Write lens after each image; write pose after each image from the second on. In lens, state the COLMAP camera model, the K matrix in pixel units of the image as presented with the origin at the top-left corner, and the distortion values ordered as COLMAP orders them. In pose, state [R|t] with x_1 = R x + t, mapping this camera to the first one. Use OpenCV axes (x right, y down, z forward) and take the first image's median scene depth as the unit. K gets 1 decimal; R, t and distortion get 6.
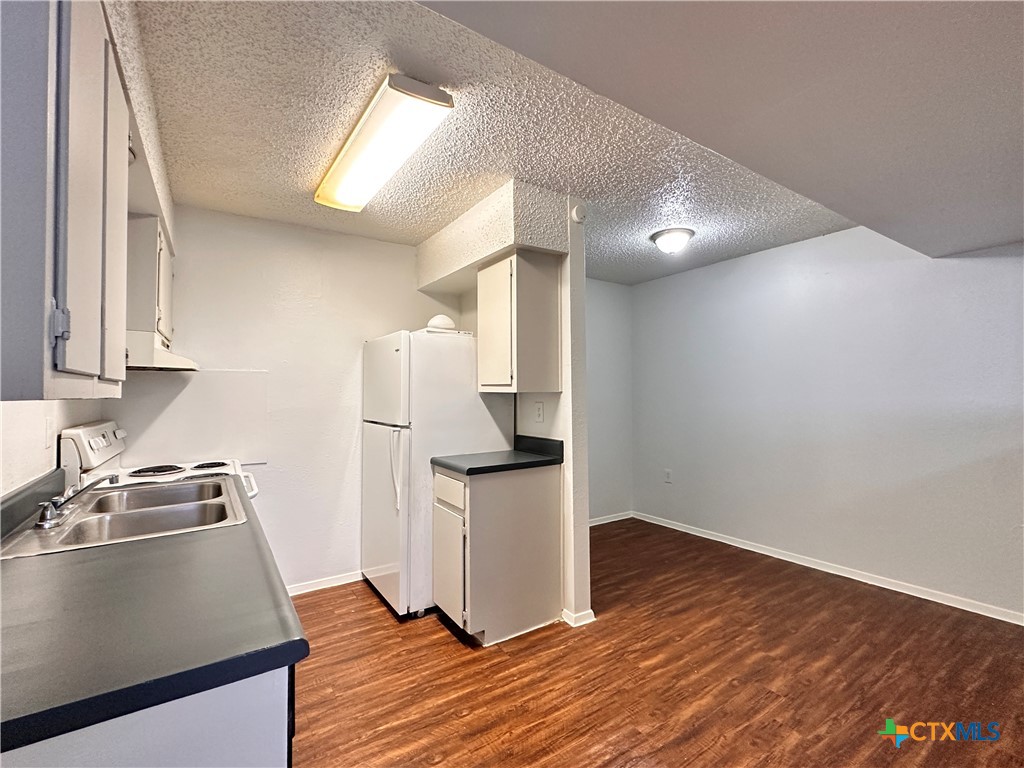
lens RADIAL K [[451.3, 0, 510.8], [0, 451.3, 382.8], [0, 0, 1]] dist [-0.000699, 0.000094]
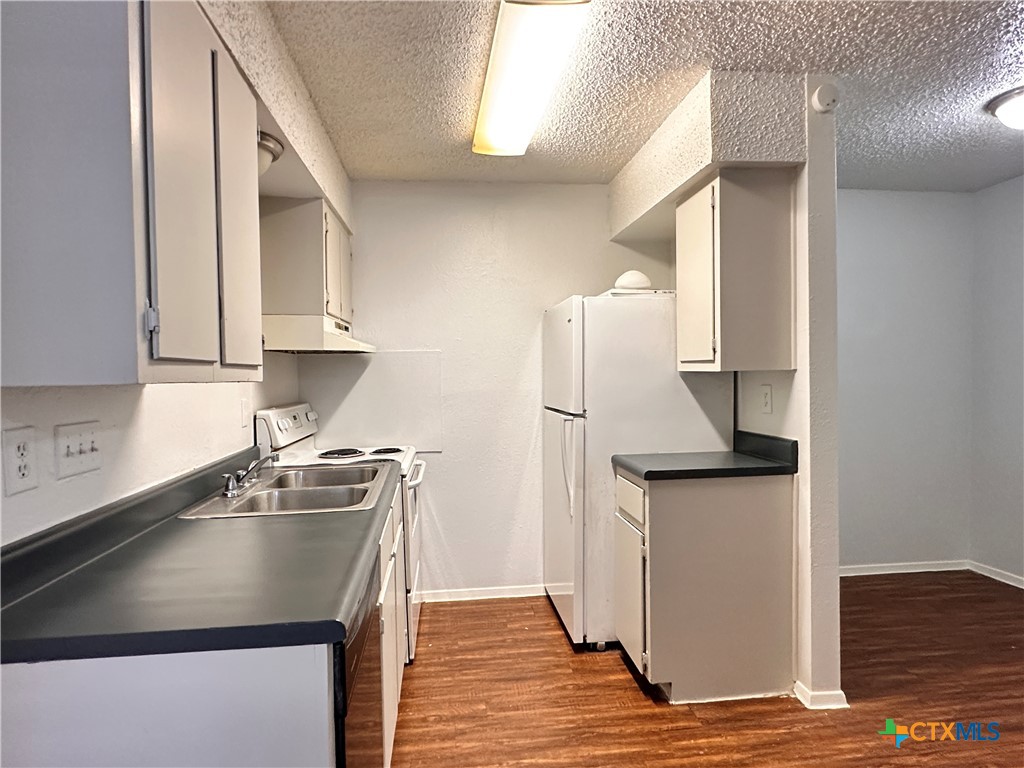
lens RADIAL K [[590.9, 0, 510.5], [0, 590.9, 387.1], [0, 0, 1]] dist [-0.000379, 0.000720]
pose [[0.891983, 0.000489, -0.452069, 0.144583], [0.020798, 0.998896, 0.042119, 0.000135], [0.451590, -0.046971, 0.890988, 0.008070]]
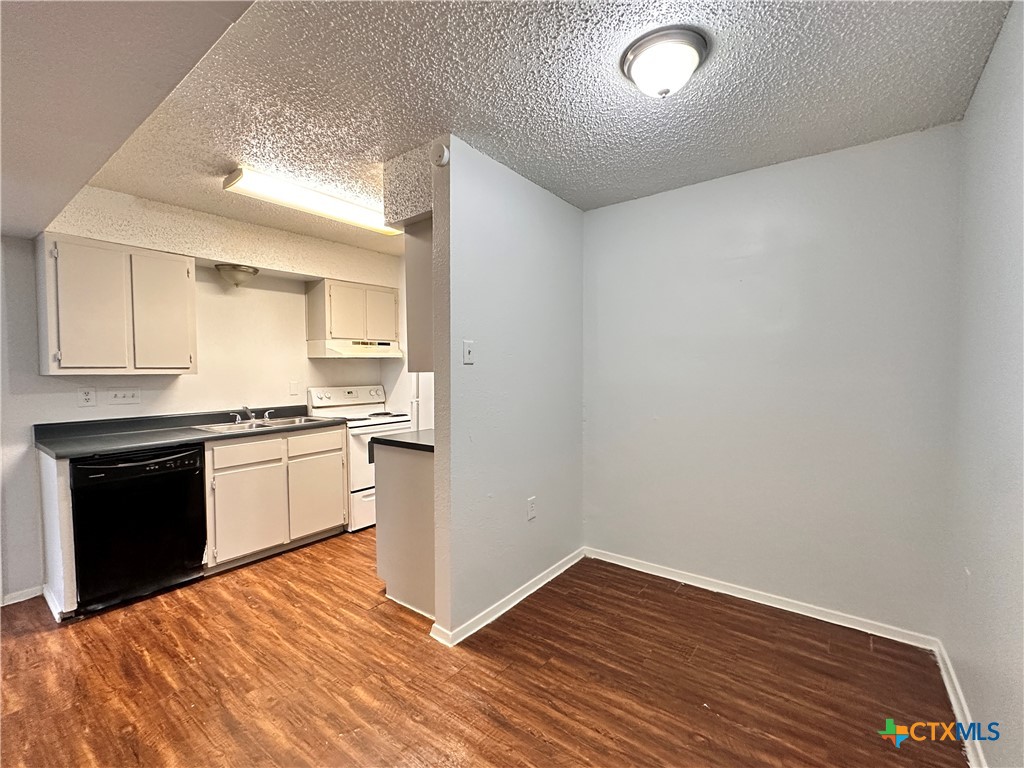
lens RADIAL K [[451.3, 0, 508.4], [0, 451.3, 382.8], [0, 0, 1]] dist [-0.000699, 0.000094]
pose [[0.323595, 0.029610, -0.945732, 1.050900], [0.022170, 0.998999, 0.038864, 0.011069], [0.945936, -0.033543, 0.322614, 0.899690]]
